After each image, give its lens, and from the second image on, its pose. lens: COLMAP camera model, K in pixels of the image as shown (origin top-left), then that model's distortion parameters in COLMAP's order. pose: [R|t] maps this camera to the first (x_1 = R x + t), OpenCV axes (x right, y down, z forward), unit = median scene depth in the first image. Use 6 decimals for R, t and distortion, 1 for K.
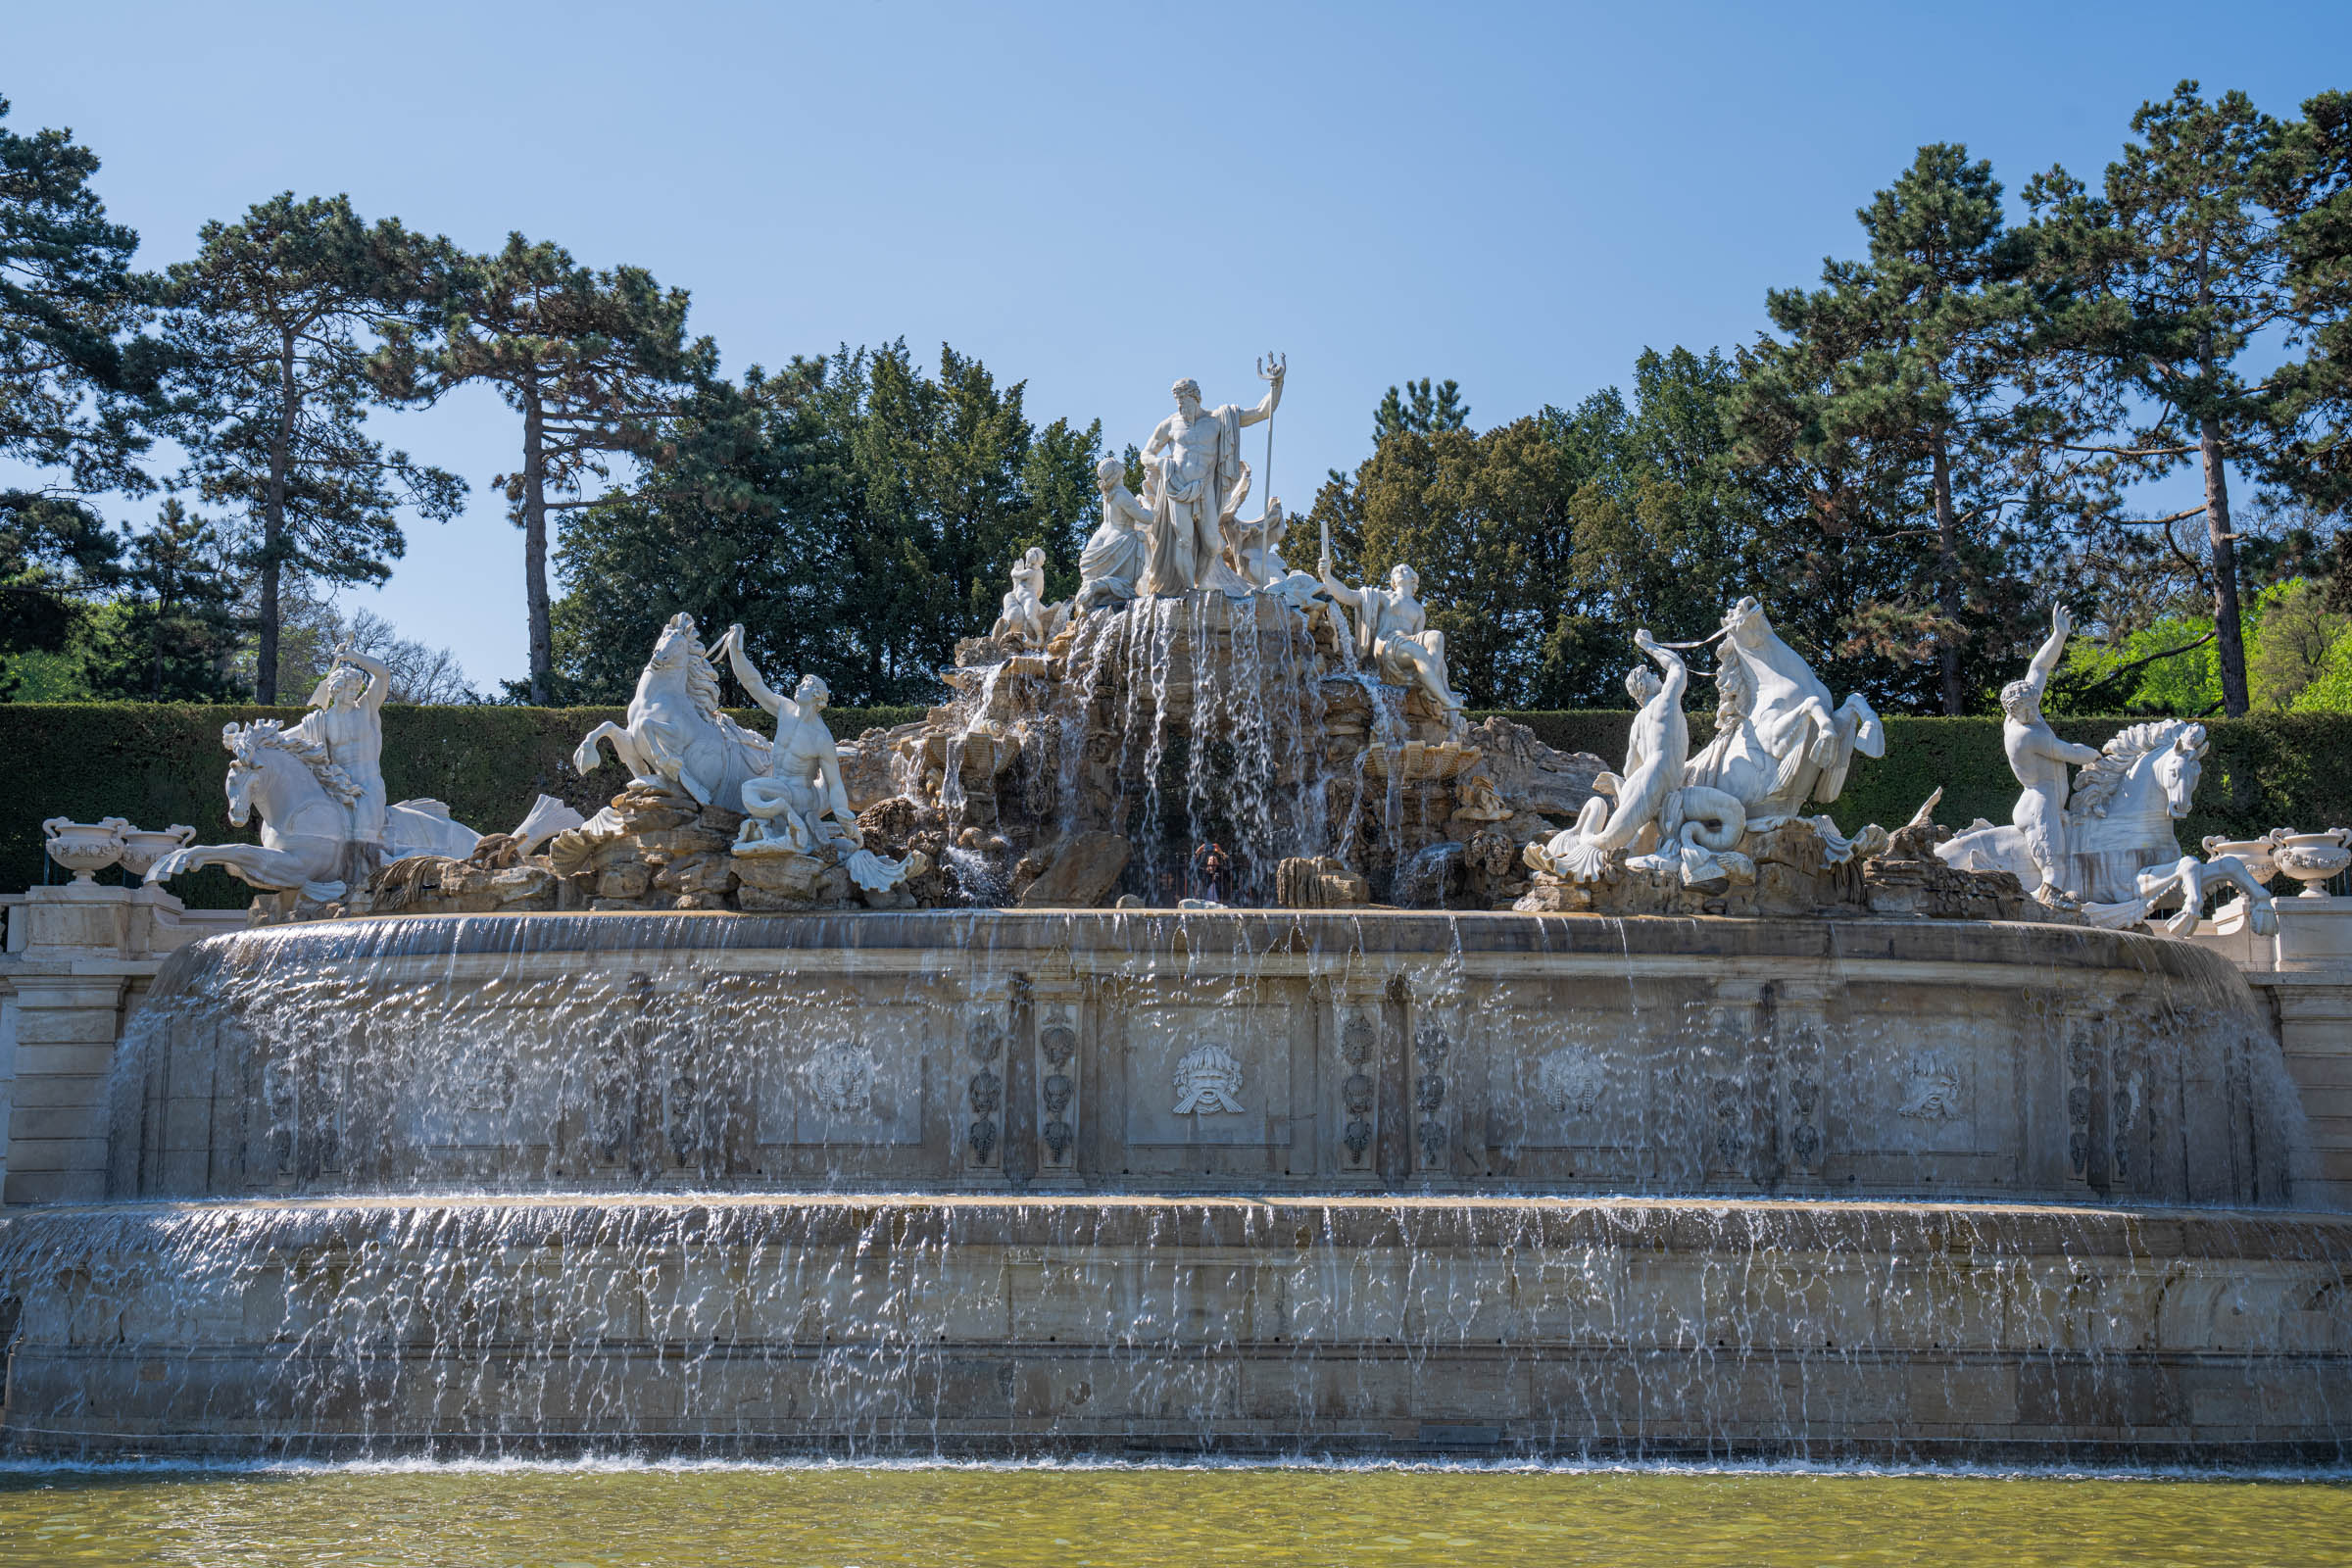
lens RADIAL K [[3220.3, 0, 1206.4], [0, 3220.3, 779.7], [0, 0, 1]] dist [0.093620, 0.711495]
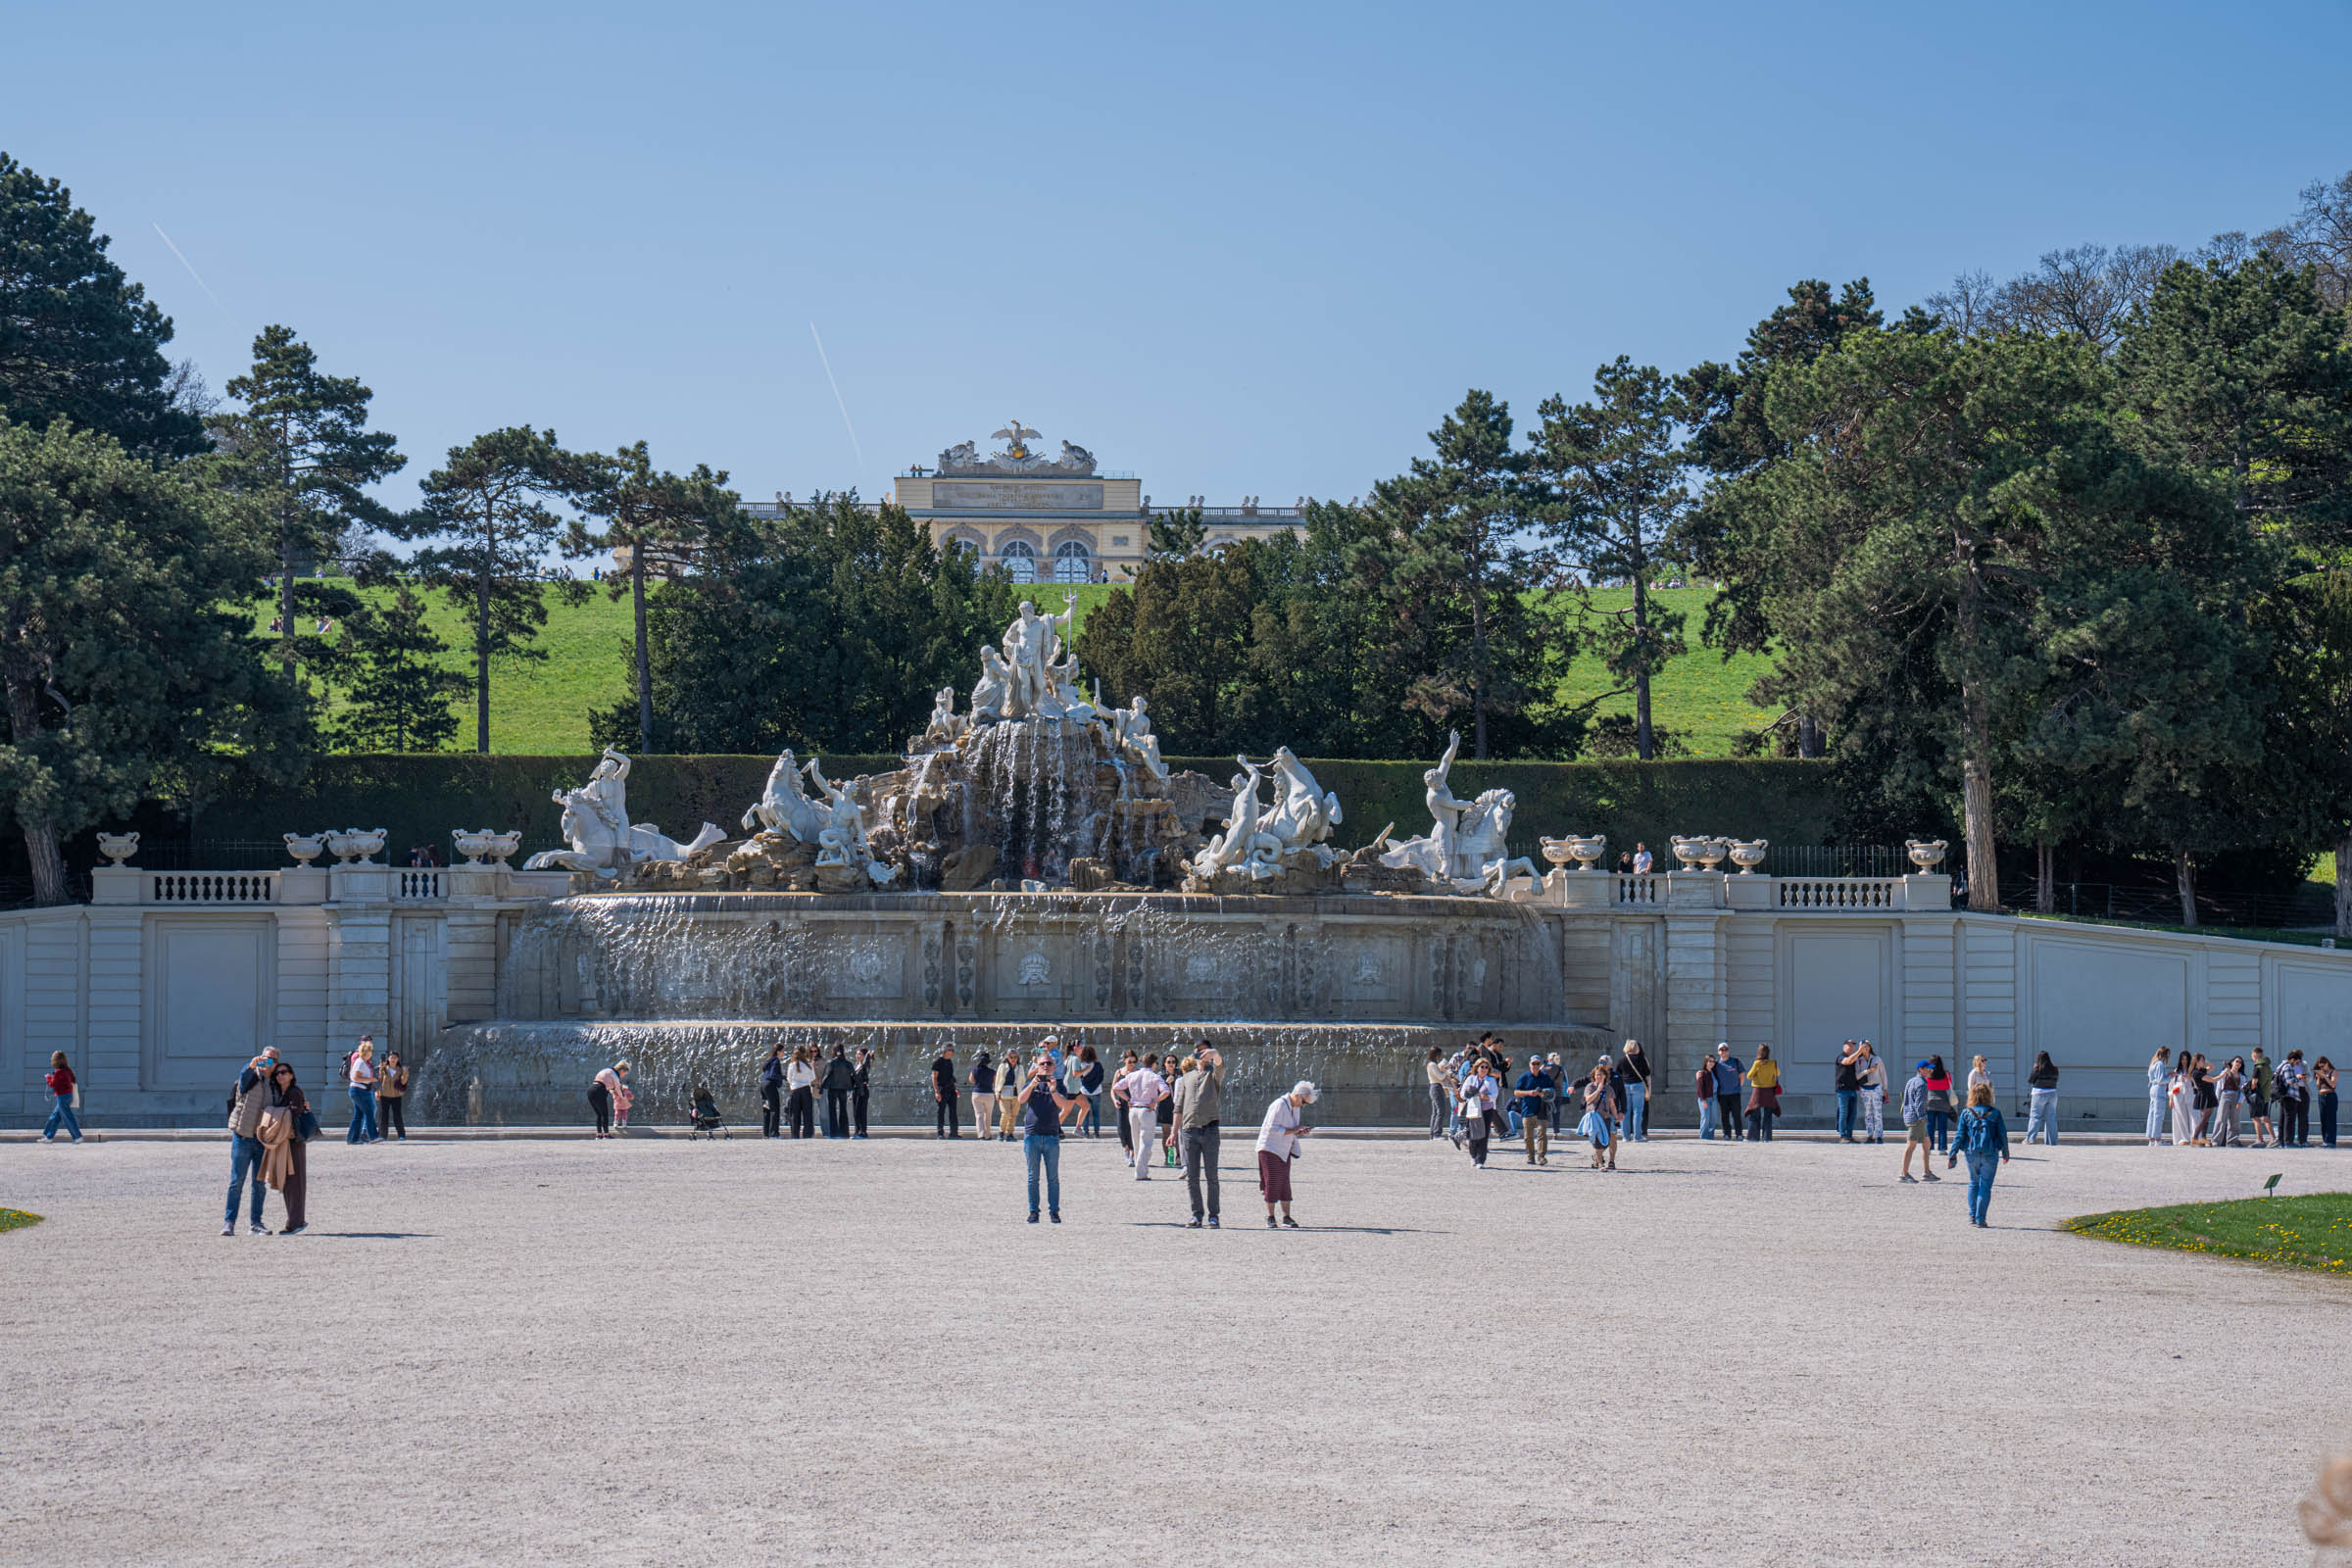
lens RADIAL K [[4753.5, 0, 1176.0], [0, 4753.5, 784.0], [0, 0, 1]] dist [0.452755, -0.065667]
pose [[0.999848, 0.001146, 0.017385, 0.036921], [-0.002654, 0.996207, 0.086975, -0.286134], [-0.017220, -0.087008, 0.996059, -2.016856]]
